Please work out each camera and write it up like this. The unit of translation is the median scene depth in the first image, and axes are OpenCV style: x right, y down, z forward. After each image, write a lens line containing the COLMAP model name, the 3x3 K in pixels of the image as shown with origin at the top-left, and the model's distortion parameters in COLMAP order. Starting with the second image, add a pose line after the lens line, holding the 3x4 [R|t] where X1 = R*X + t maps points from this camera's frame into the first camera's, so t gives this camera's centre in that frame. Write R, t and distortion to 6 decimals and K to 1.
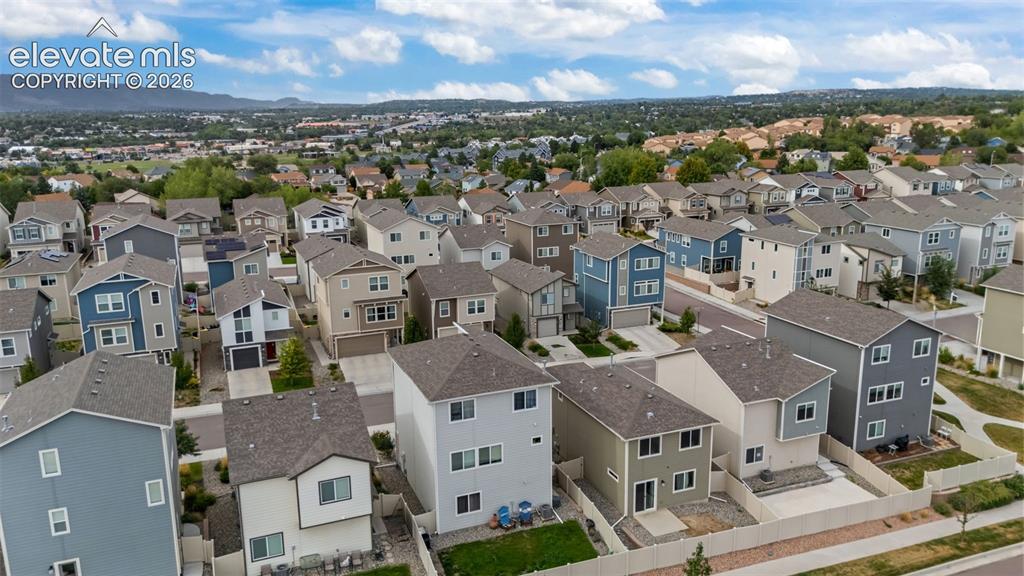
lens RADIAL K [[751.8, 0, 512.0], [0, 751.8, 288.0], [0, 0, 1]] dist [0.105796, -0.131180]
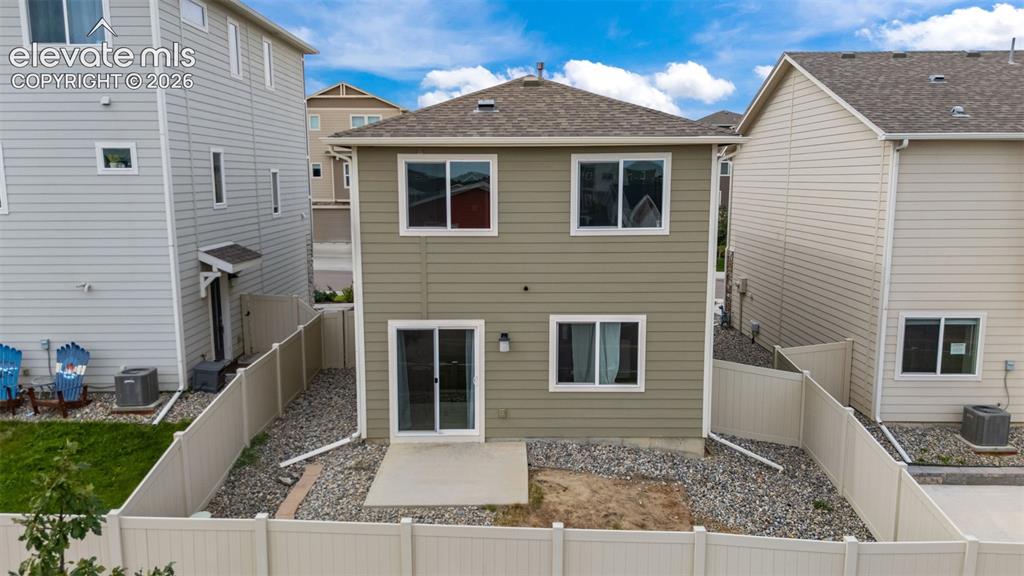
lens RADIAL K [[751.8, 0, 512.0], [0, 751.8, 288.0], [0, 0, 1]] dist [0.105796, -0.131180]
pose [[0.926443, 0.064327, -0.370897, 0.207737], [-0.091626, 0.994193, -0.056438, 0.172575], [0.365113, 0.086270, 0.926957, 0.506970]]
